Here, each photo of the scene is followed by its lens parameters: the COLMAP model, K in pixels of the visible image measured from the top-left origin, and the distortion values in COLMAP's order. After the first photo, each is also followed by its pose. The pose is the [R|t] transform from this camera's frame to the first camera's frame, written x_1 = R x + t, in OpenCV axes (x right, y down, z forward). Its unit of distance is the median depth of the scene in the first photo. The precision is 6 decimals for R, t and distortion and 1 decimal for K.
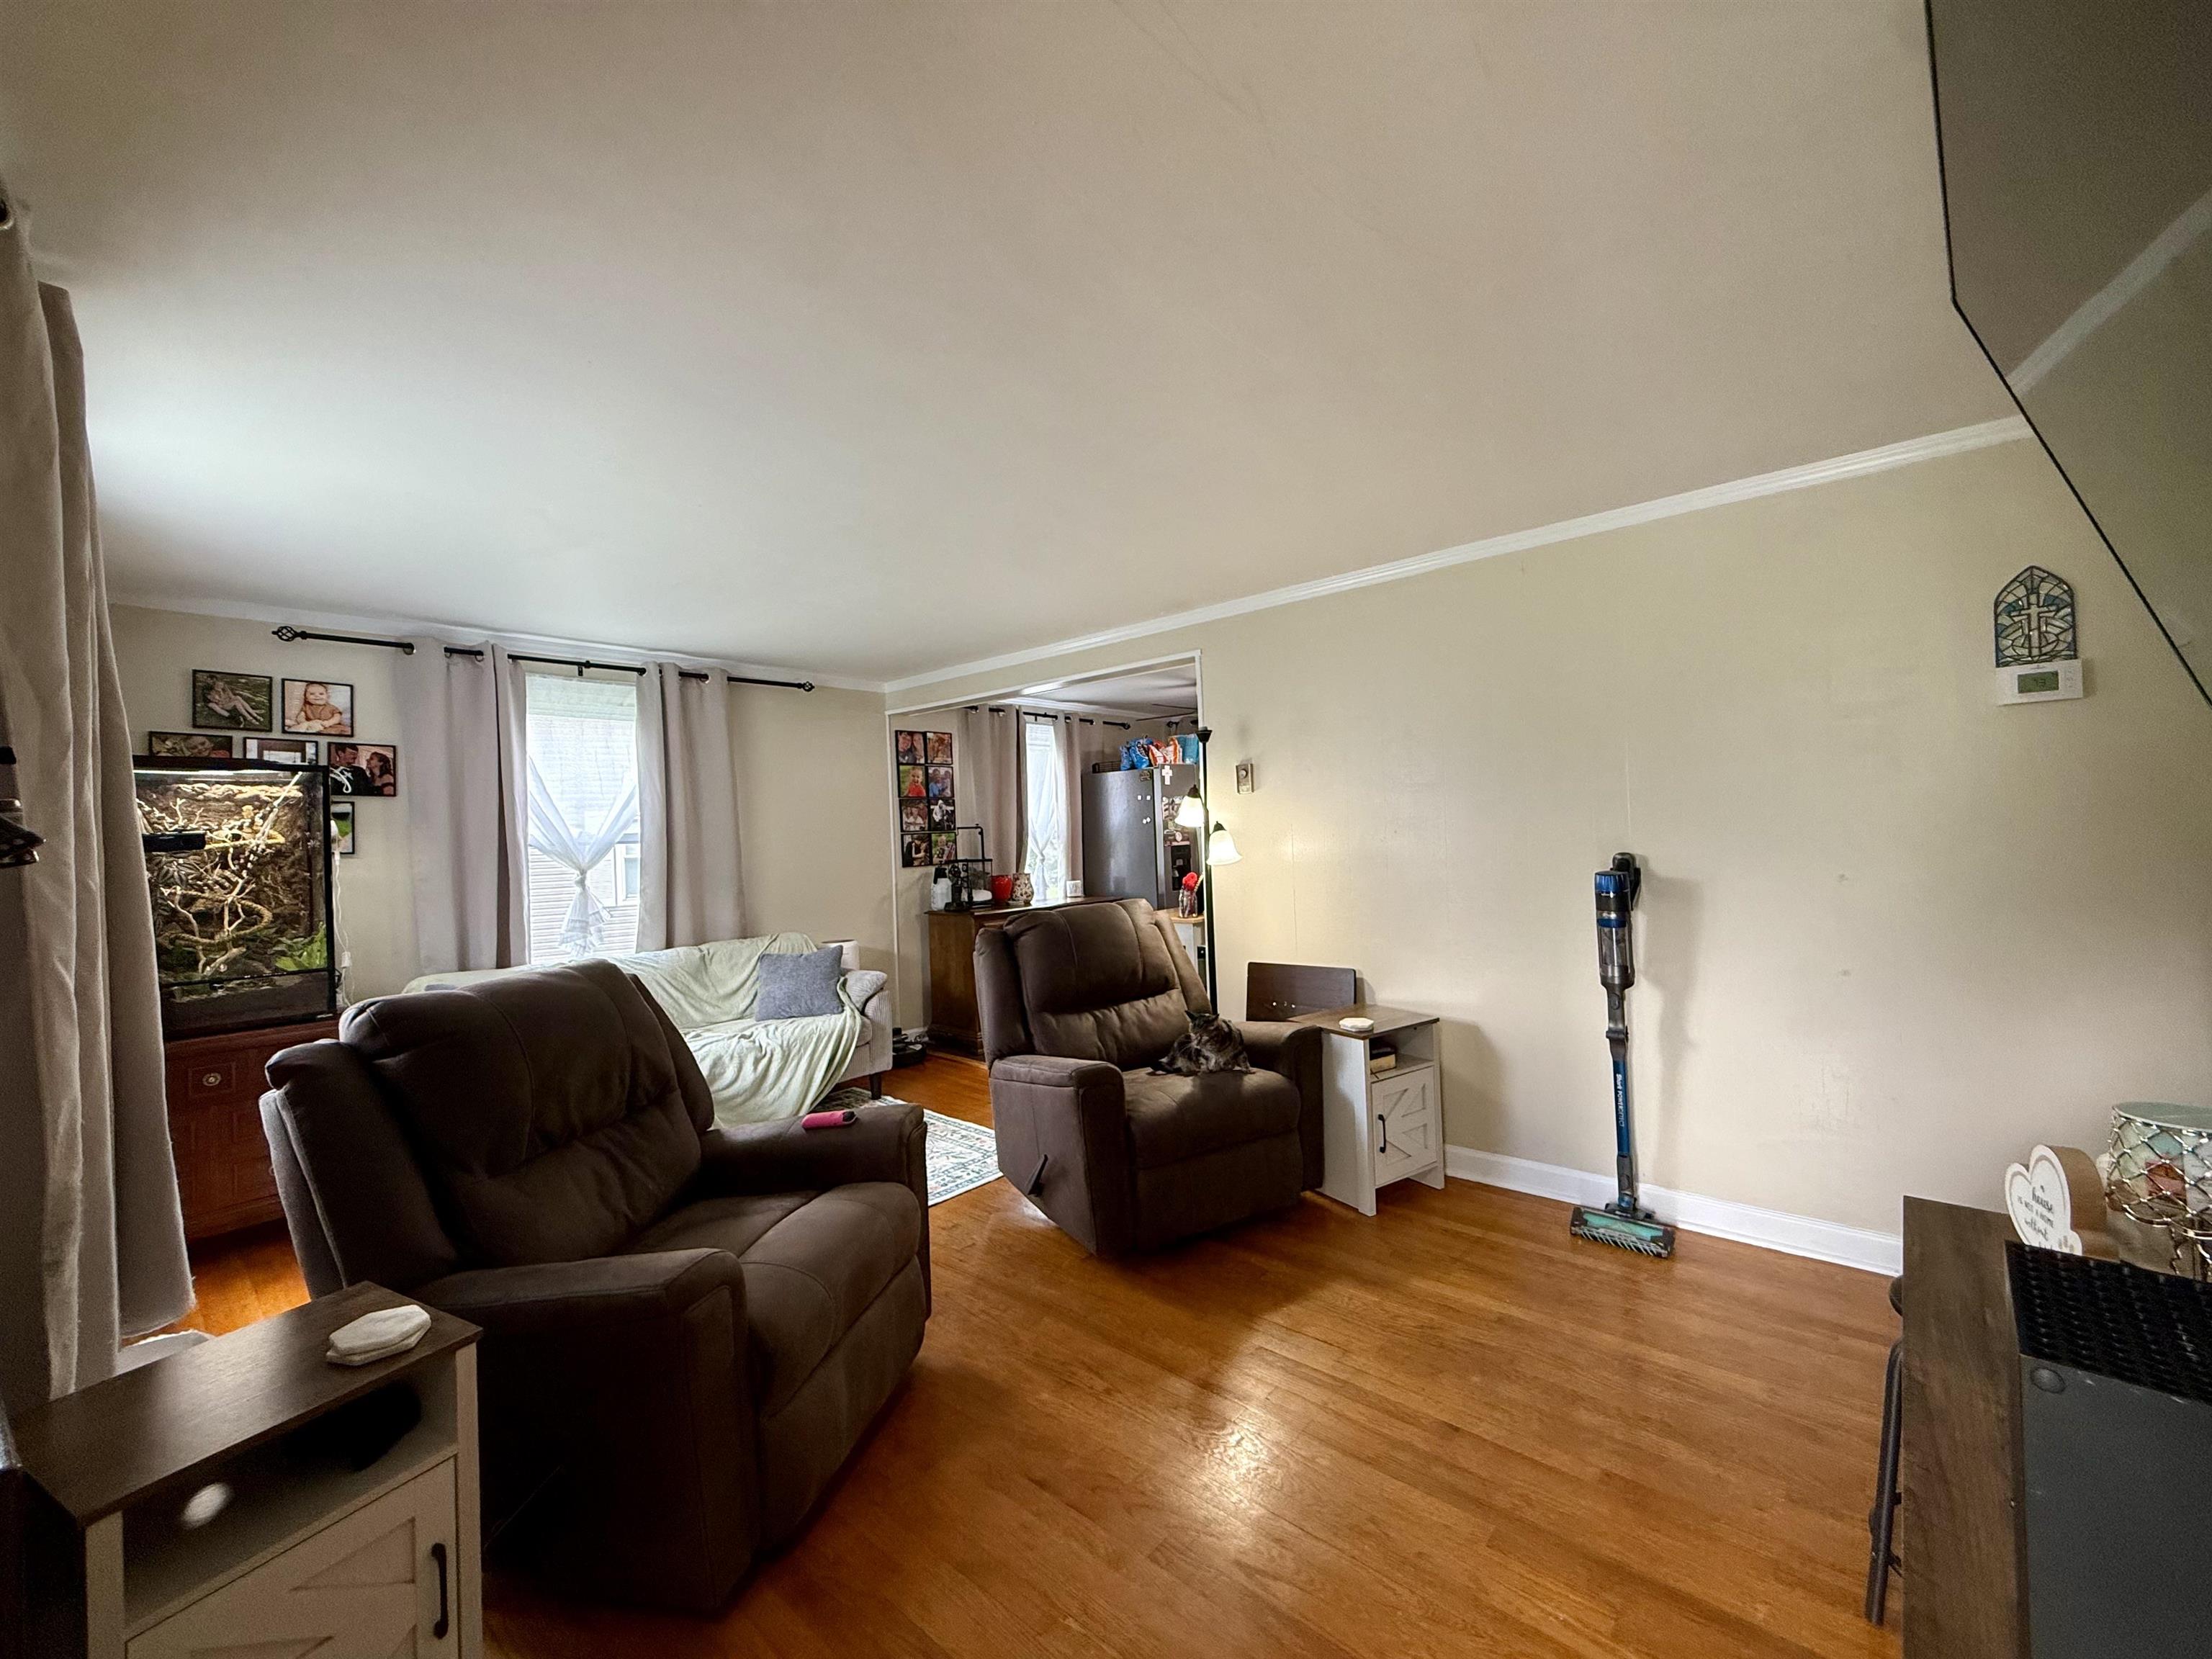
lens RADIAL K [[897.1, 0, 1079.3], [0, 897.1, 841.5], [0, 0, 1]] dist [-0.001448, -0.000385]
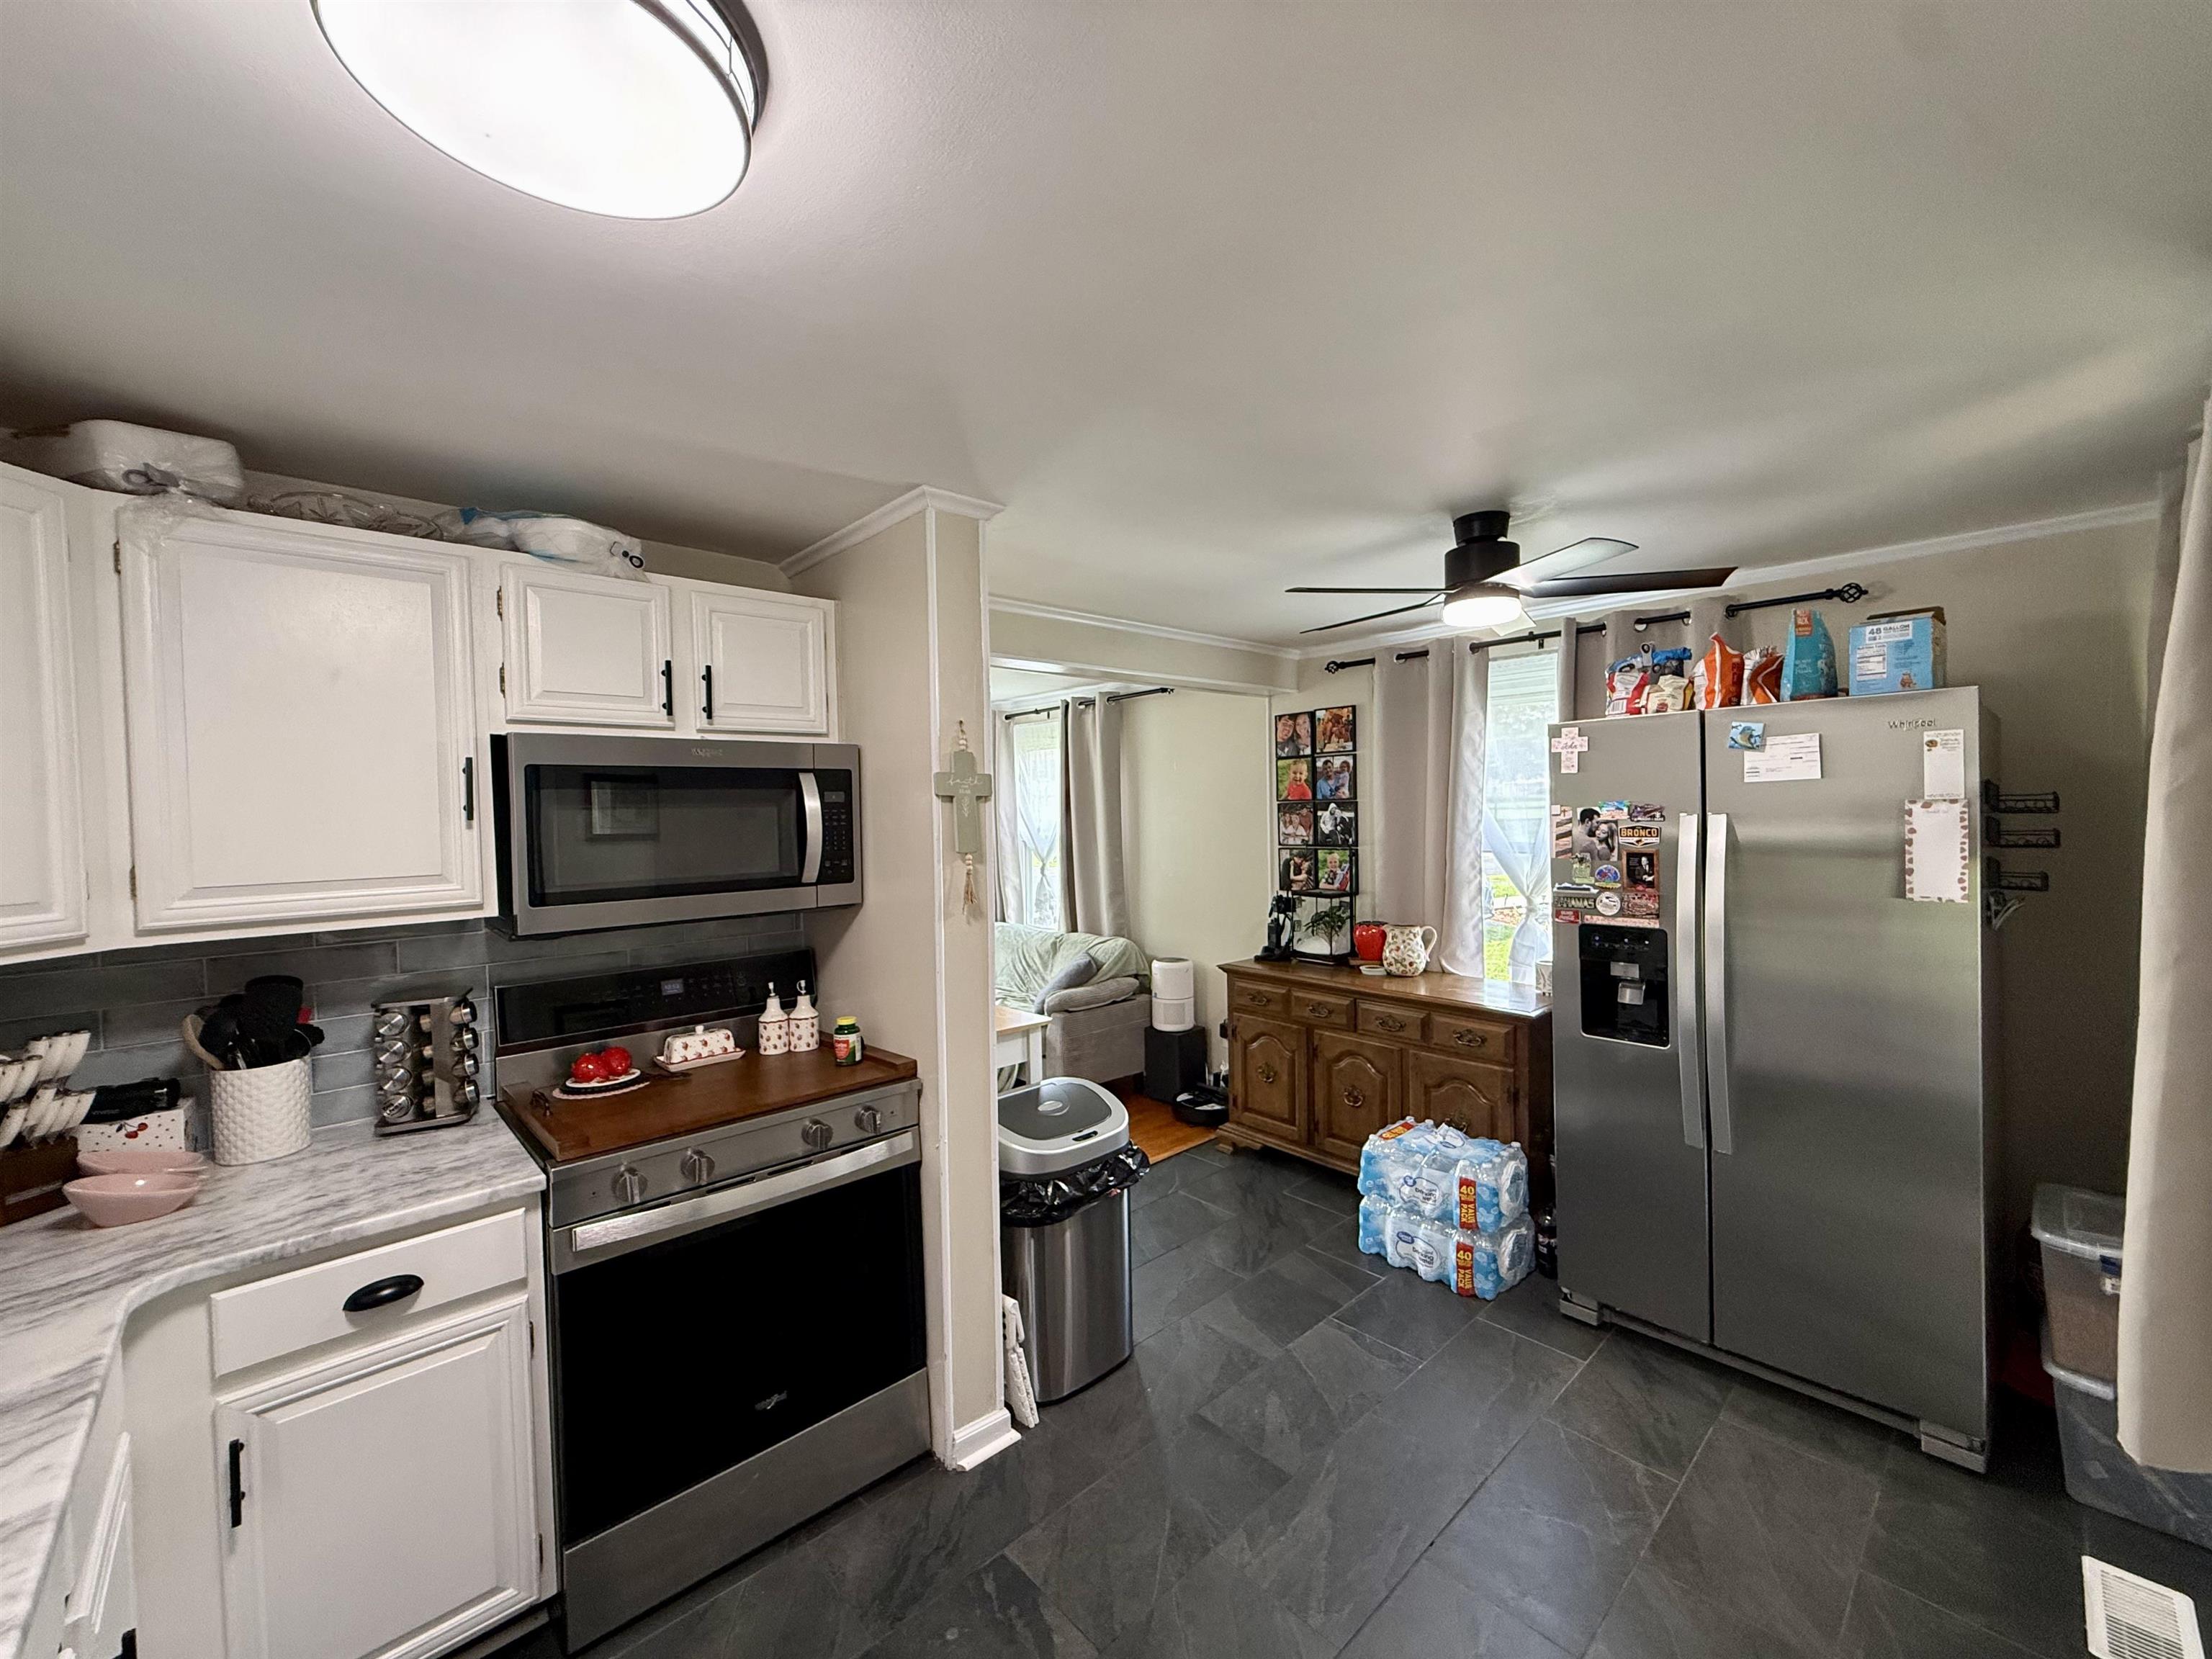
lens RADIAL K [[897.1, 0, 1079.3], [0, 897.1, 841.5], [0, 0, 1]] dist [-0.001448, -0.000385]
pose [[-0.074371, 0.079727, -0.994038, 0.592052], [0.018429, 0.996739, 0.078565, -0.078607], [0.997060, -0.012476, -0.075598, 0.883336]]
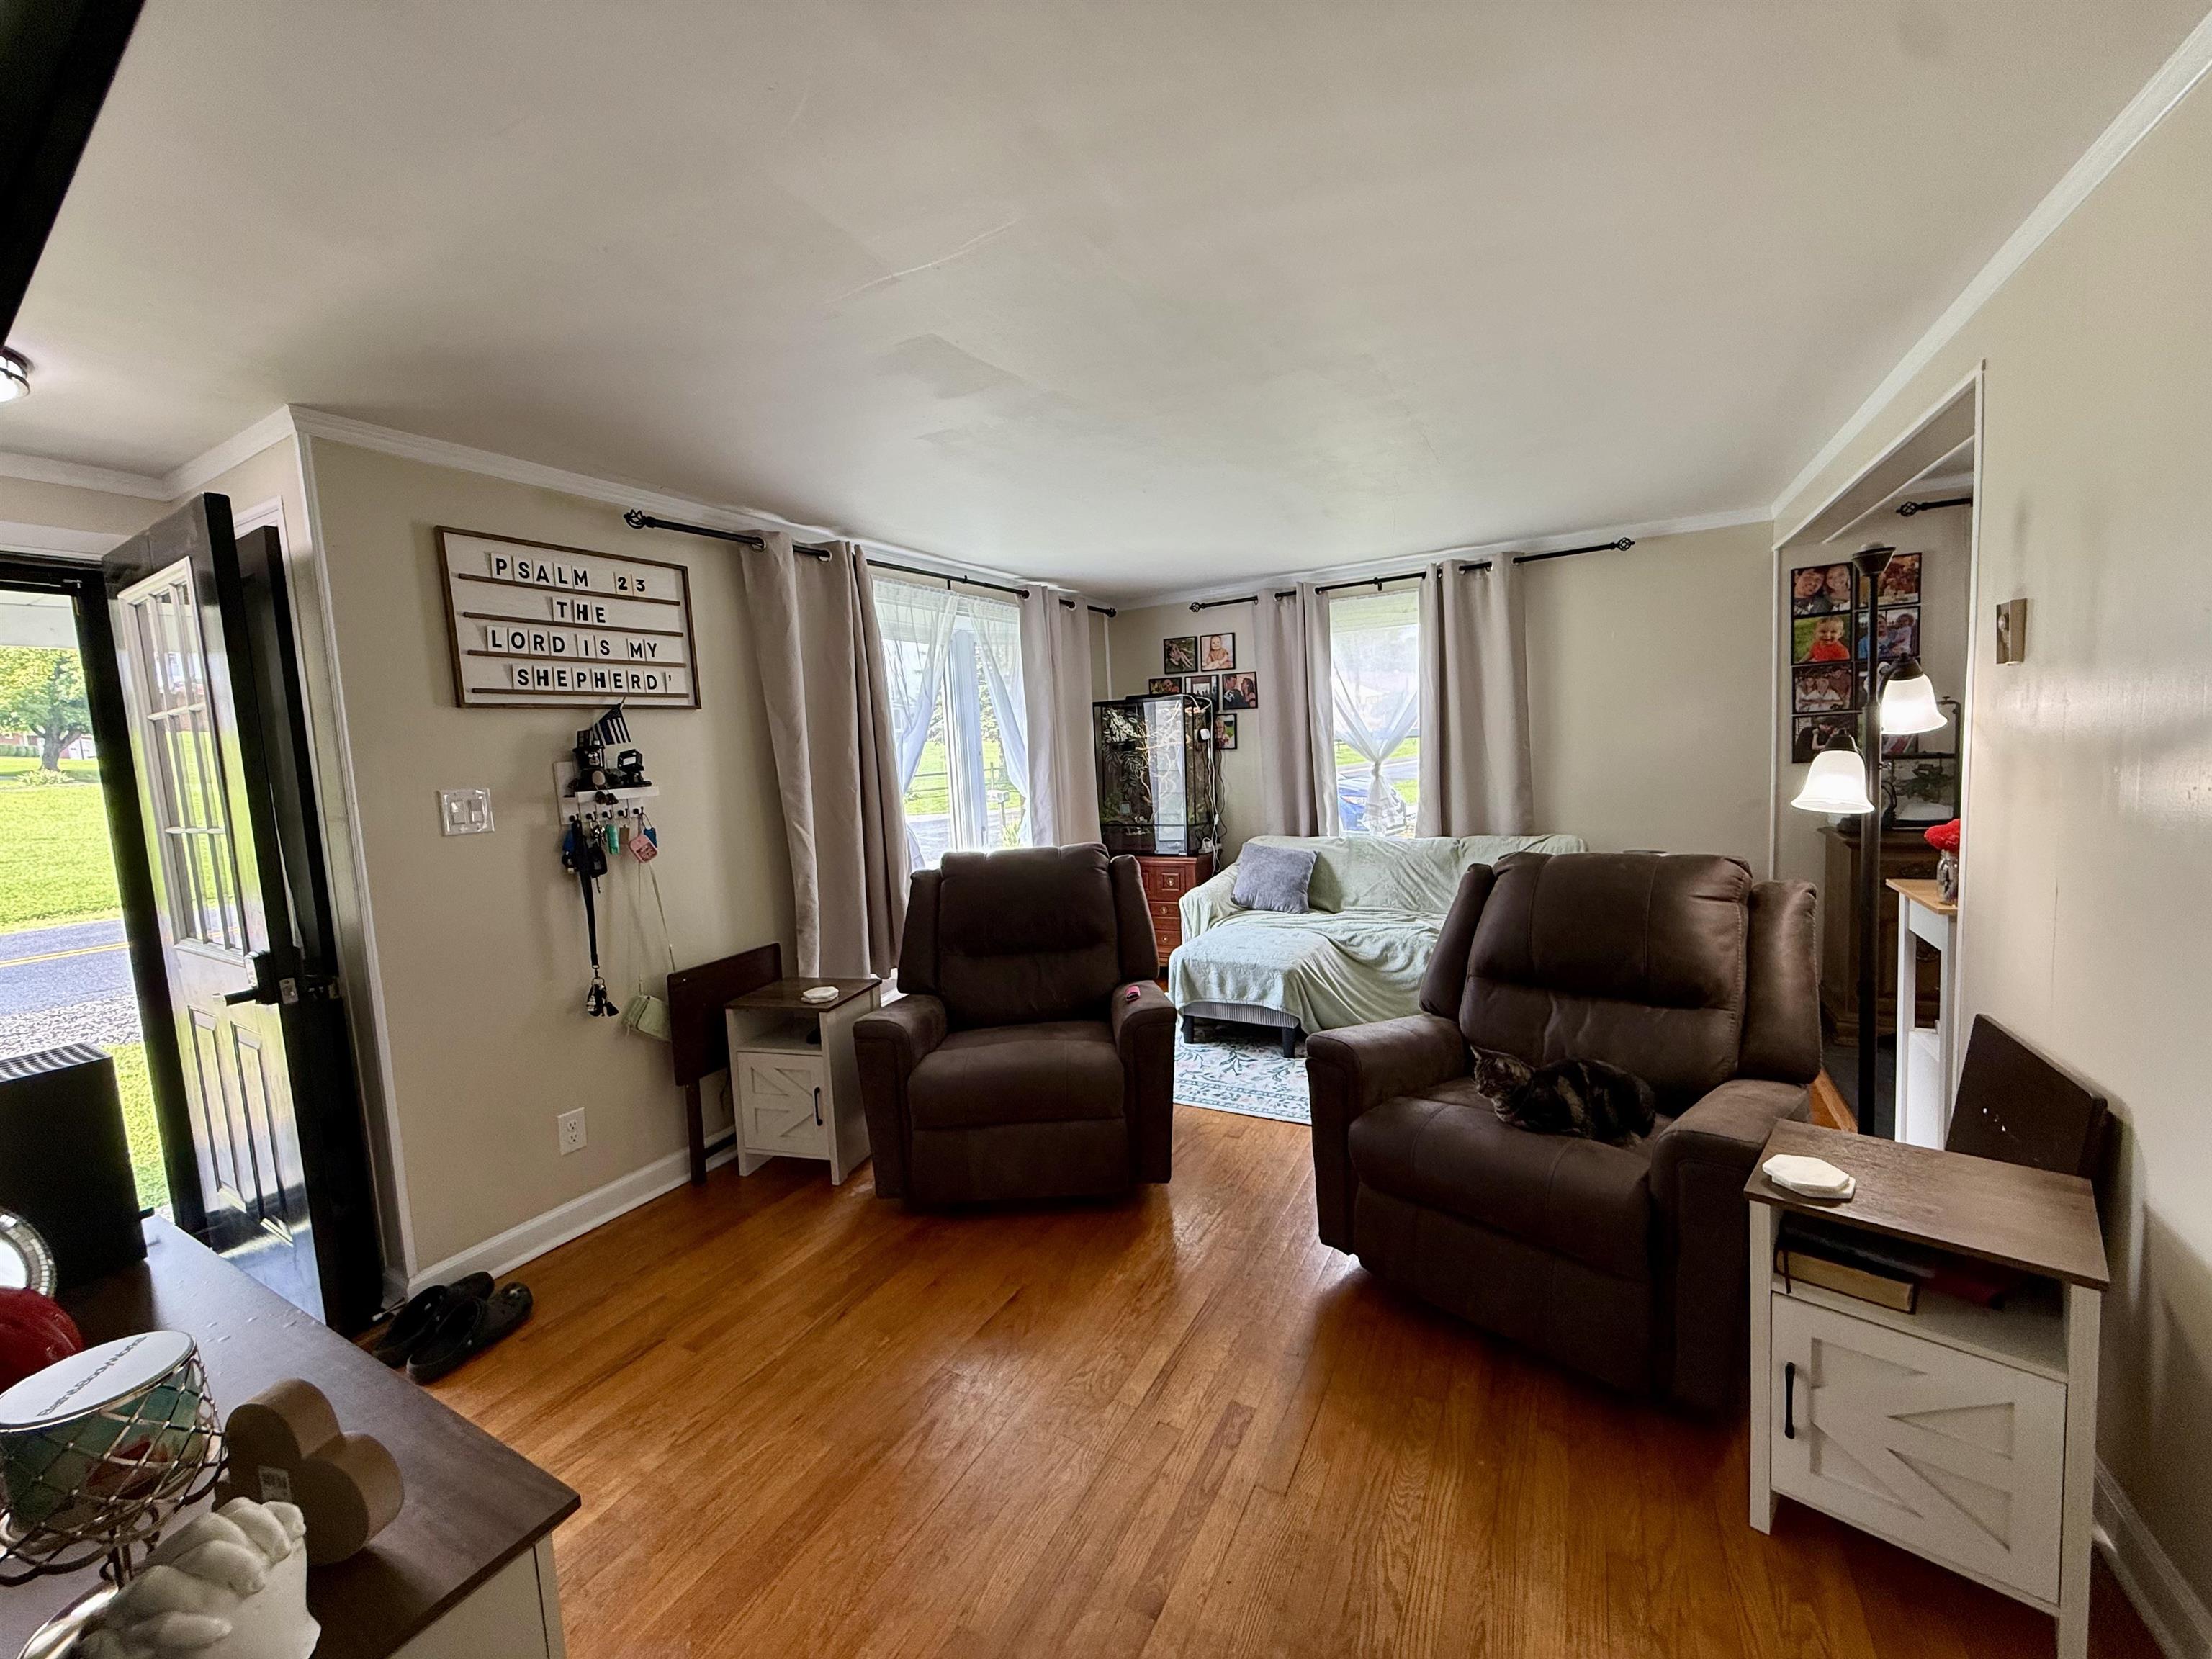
lens RADIAL K [[881.1, 0, 1093.0], [0, 881.1, 828.2], [0, 0, 1]] dist [0.001905, -0.003352]
pose [[0.214613, 0.111833, -0.970276, 0.373818], [0.041467, 0.991484, 0.123449, -0.030146], [0.975819, -0.066728, 0.208148, 0.301692]]
